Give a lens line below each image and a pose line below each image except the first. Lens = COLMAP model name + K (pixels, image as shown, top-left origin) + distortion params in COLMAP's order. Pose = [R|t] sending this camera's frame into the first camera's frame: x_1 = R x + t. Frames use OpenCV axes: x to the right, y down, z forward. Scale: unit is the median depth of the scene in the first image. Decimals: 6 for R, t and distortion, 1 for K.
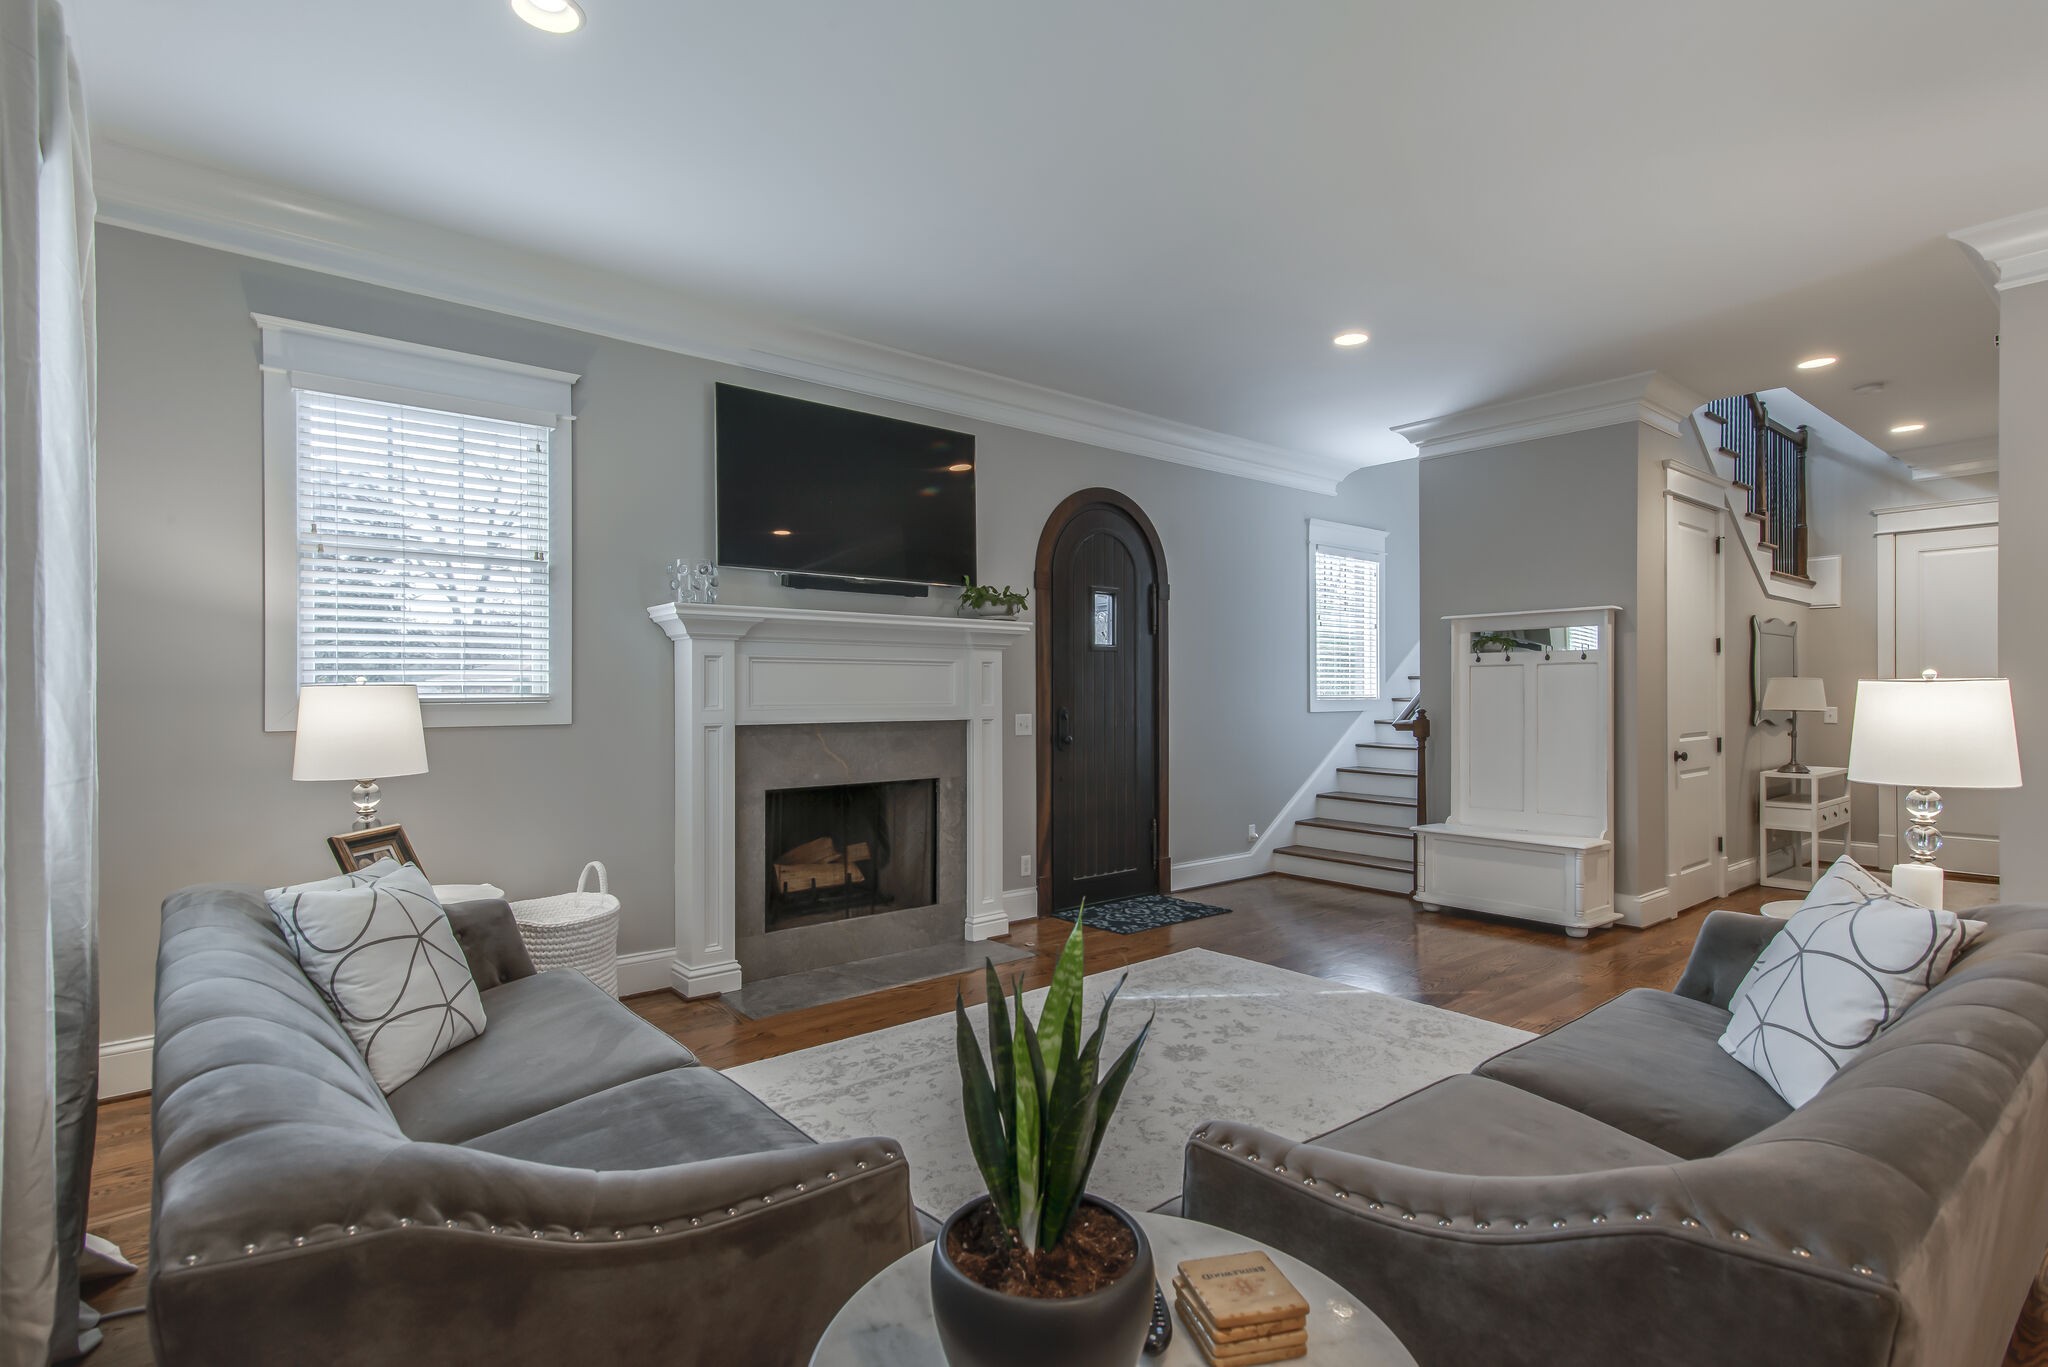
lens RADIAL K [[990.8, 0, 1031.2], [0, 990.8, 691.3], [0, 0, 1]] dist [0.015570, -0.000166]
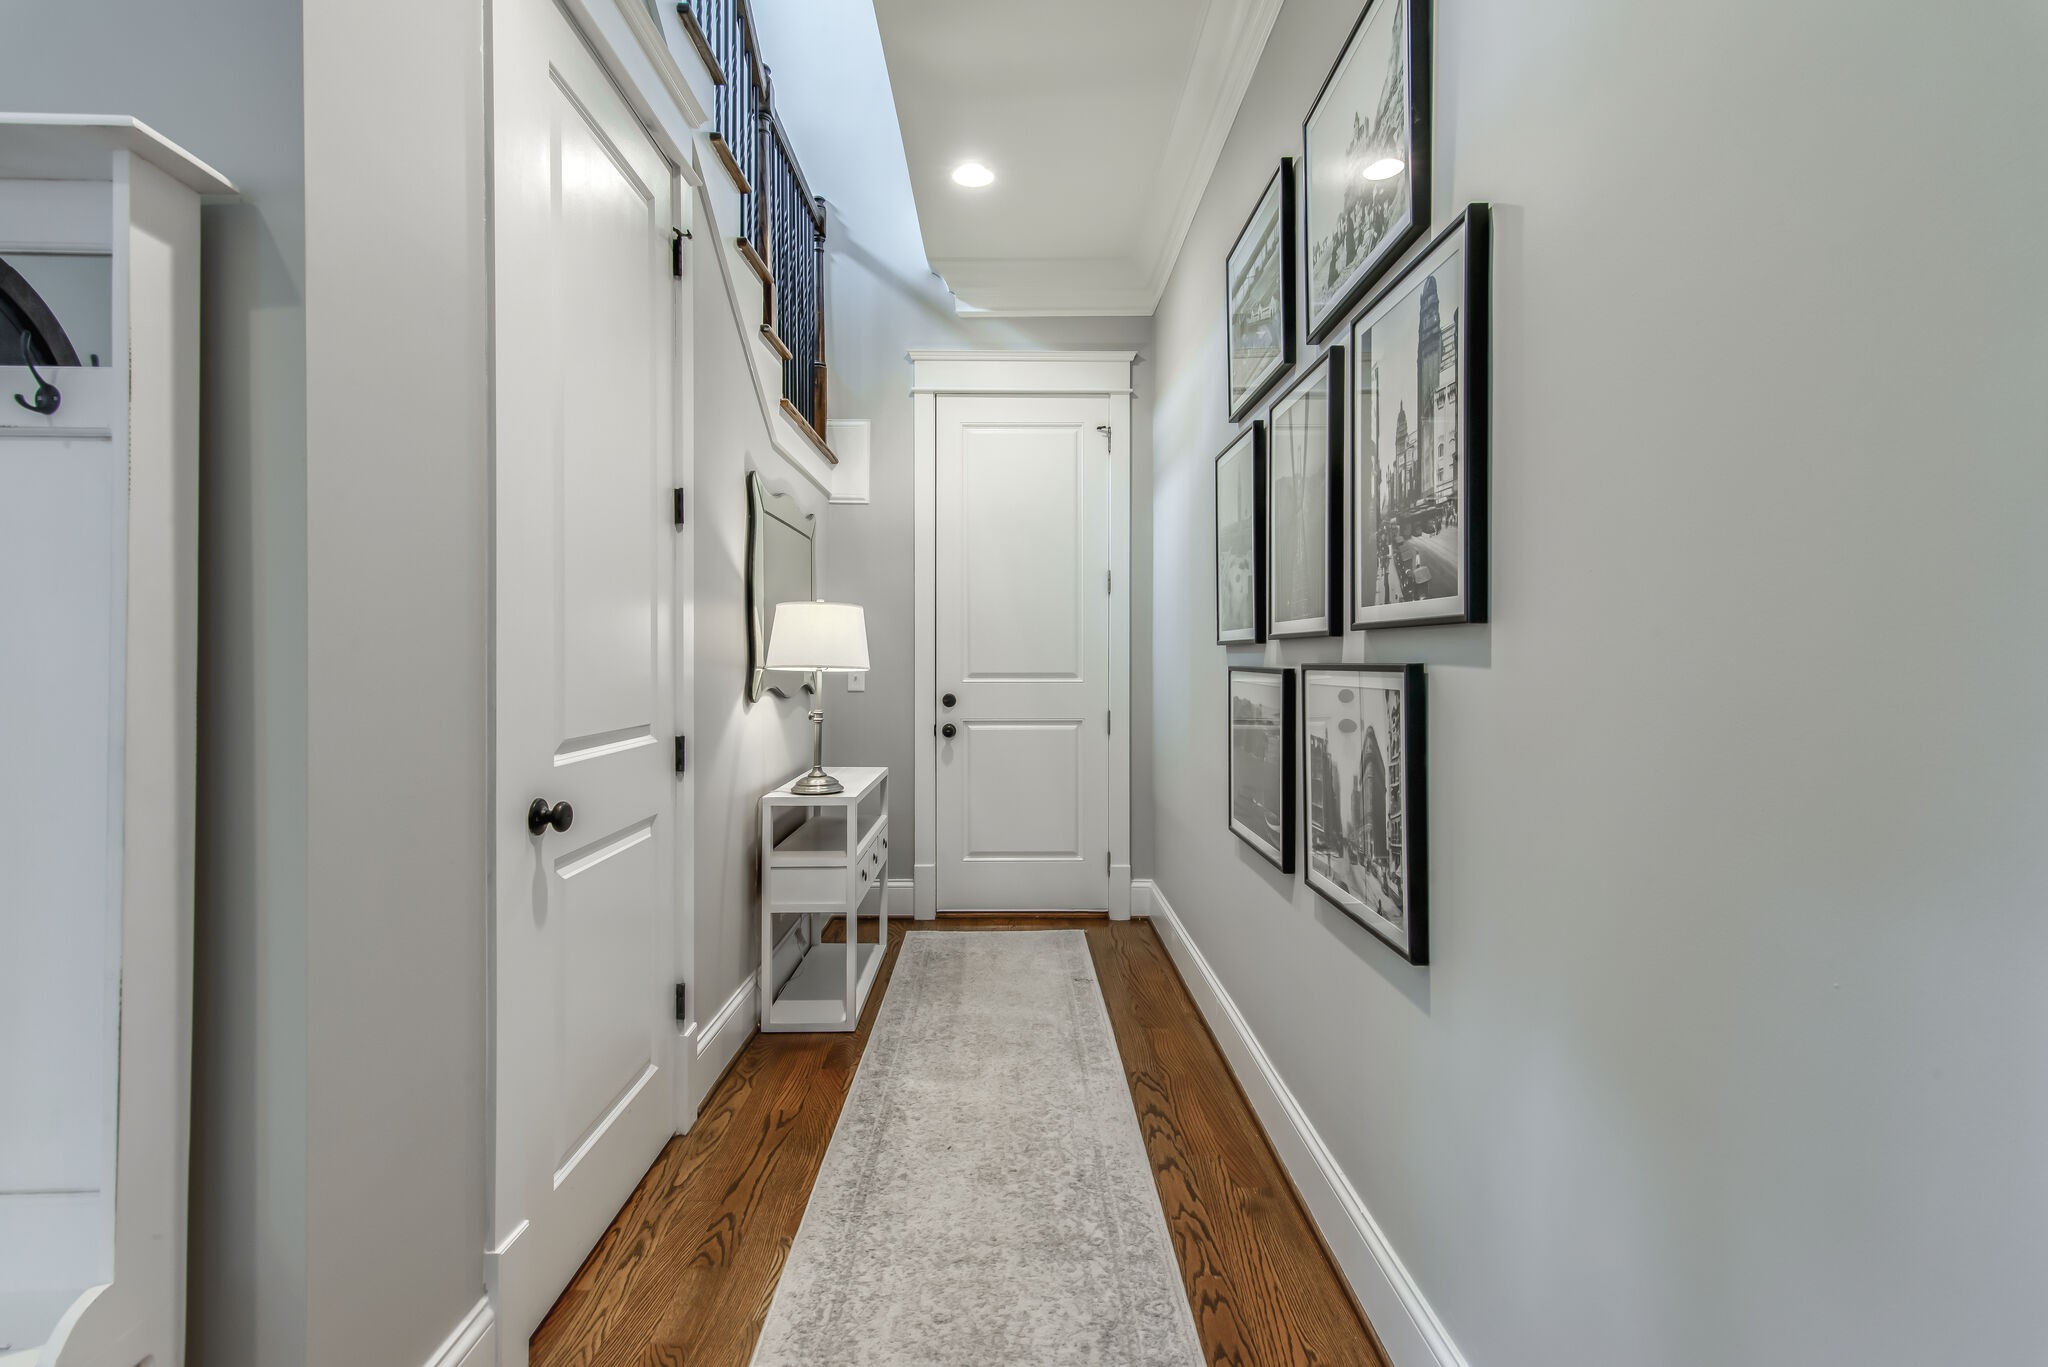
lens RADIAL K [[993.5, 0, 1019.9], [0, 993.5, 672.8], [0, 0, 1]] dist [0.016622, -0.000084]
pose [[0.630542, -0.004858, 0.776140, 0.431565], [-0.004524, 0.999940, 0.009935, 0.015344], [-0.776142, -0.009775, 0.630482, 0.596253]]
